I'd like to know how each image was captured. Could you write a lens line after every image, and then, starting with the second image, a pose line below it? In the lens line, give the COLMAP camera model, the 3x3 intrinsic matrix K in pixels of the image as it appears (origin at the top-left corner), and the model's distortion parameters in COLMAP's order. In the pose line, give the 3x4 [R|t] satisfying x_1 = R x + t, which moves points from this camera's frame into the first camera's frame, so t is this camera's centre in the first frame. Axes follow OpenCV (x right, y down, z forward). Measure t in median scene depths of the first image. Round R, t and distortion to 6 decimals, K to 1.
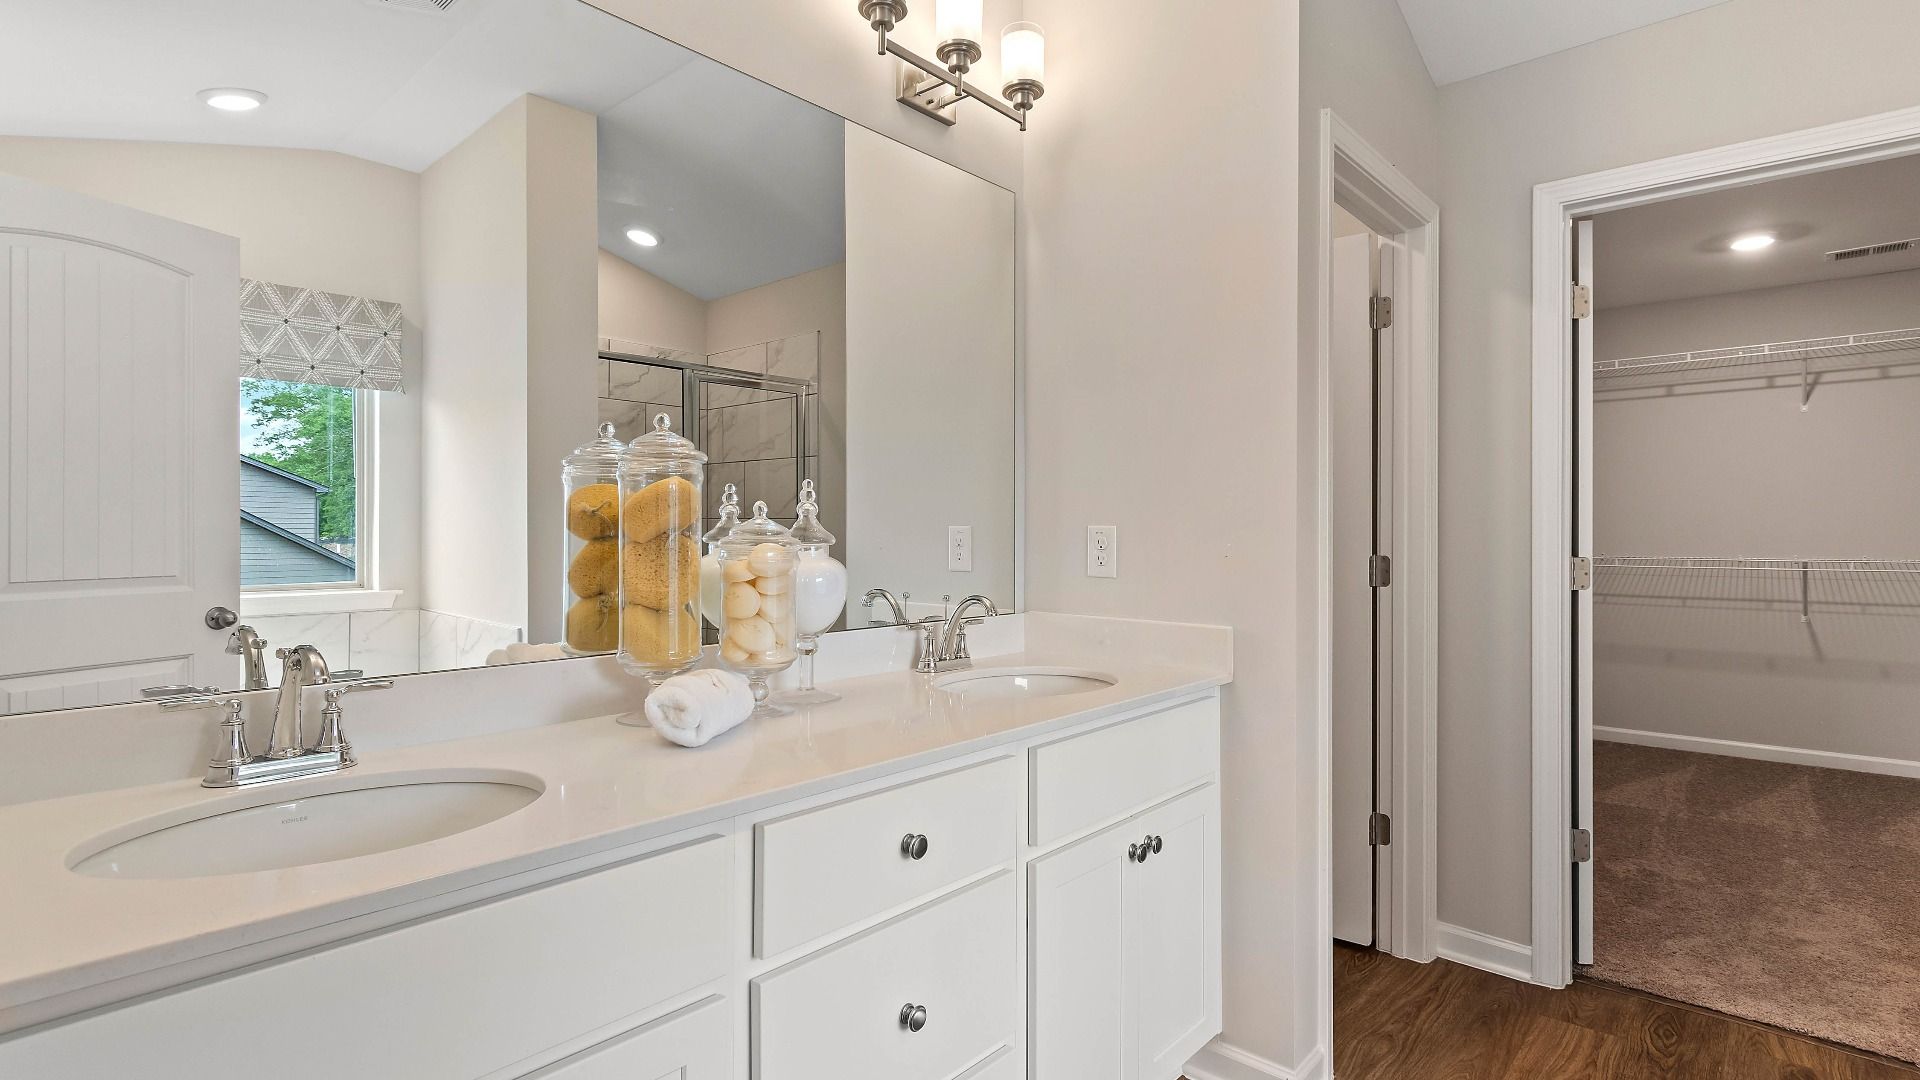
lens RADIAL K [[918.6, 0, 961.1], [0, 918.6, 512.6], [0, 0, 1]] dist [0.002828, -0.005395]
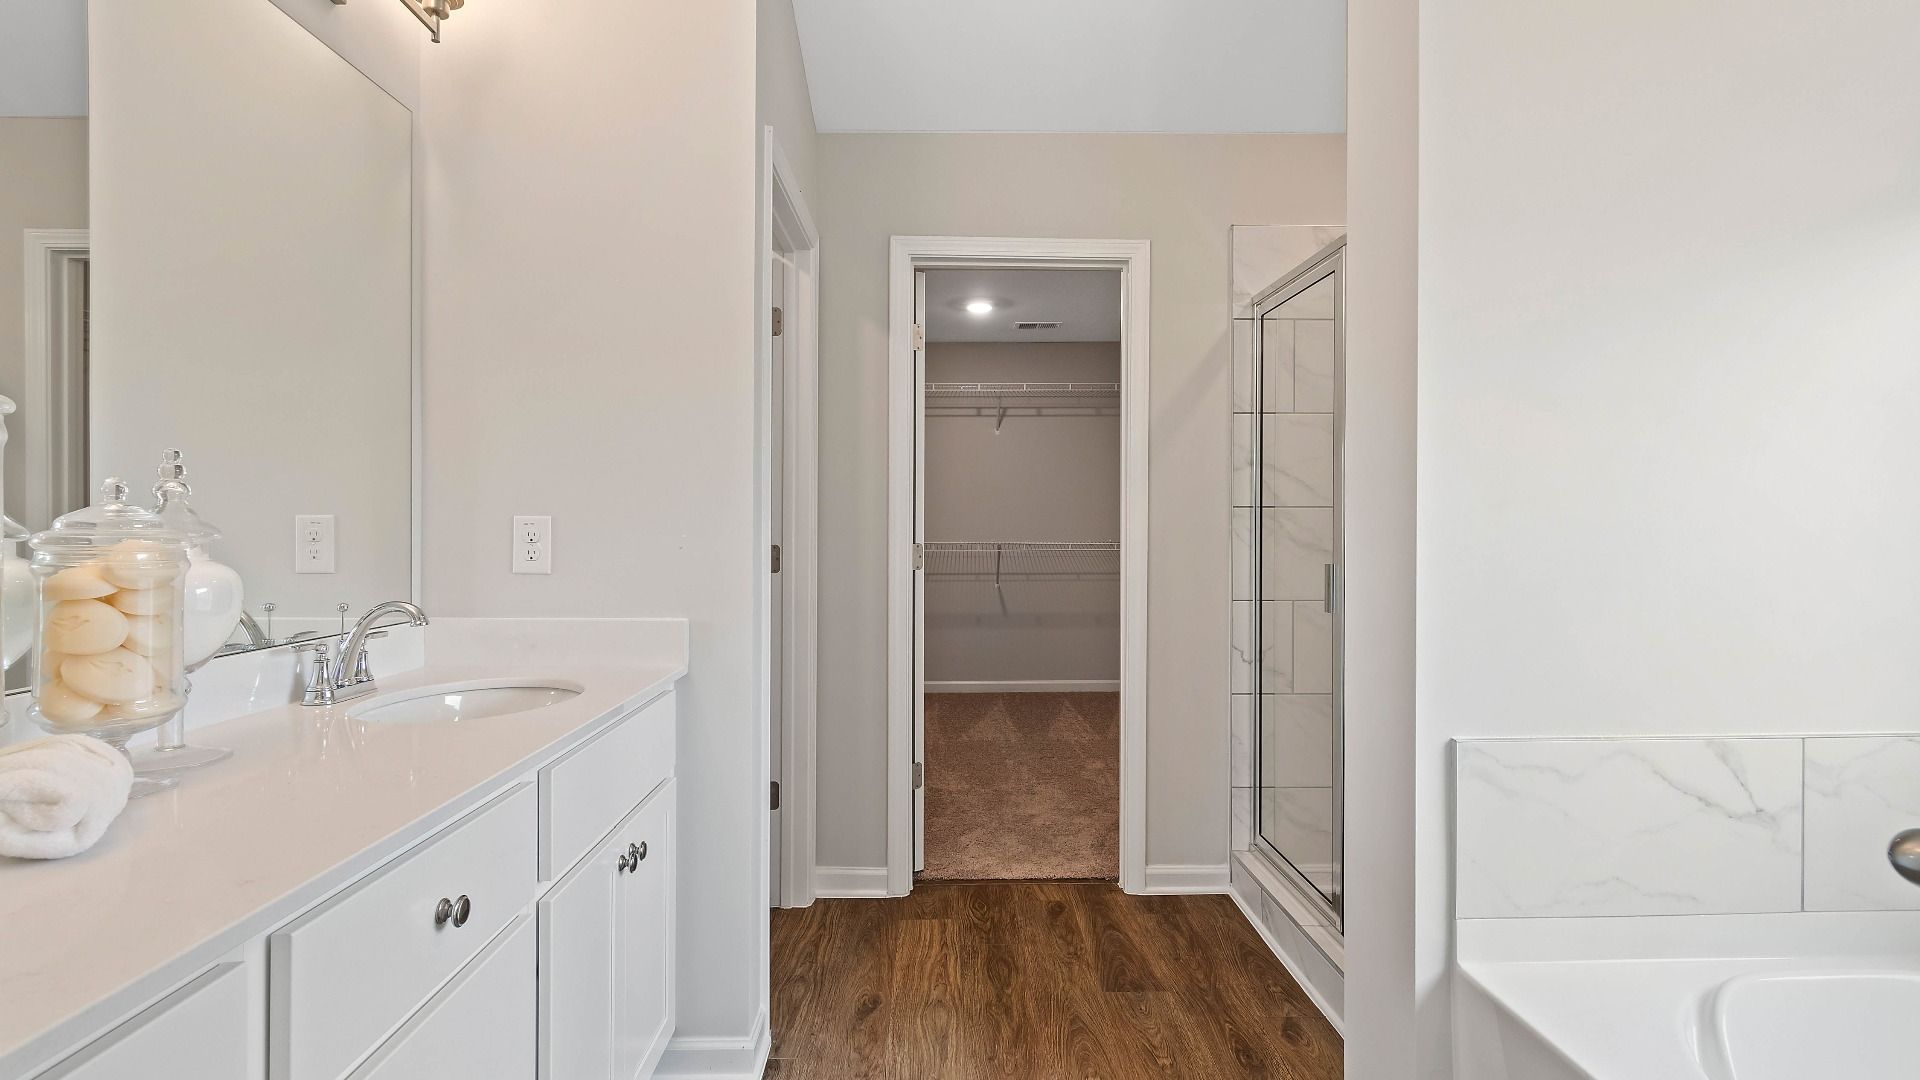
lens RADIAL K [[929.7, 0, 959.7], [0, 929.7, 506.9], [0, 0, 1]] dist [0.000659, -0.000854]
pose [[0.726309, 0.012416, 0.687256, -0.158241], [-0.015622, 0.999877, -0.001554, 0.000370], [-0.687191, -0.009608, 0.726413, 0.054246]]
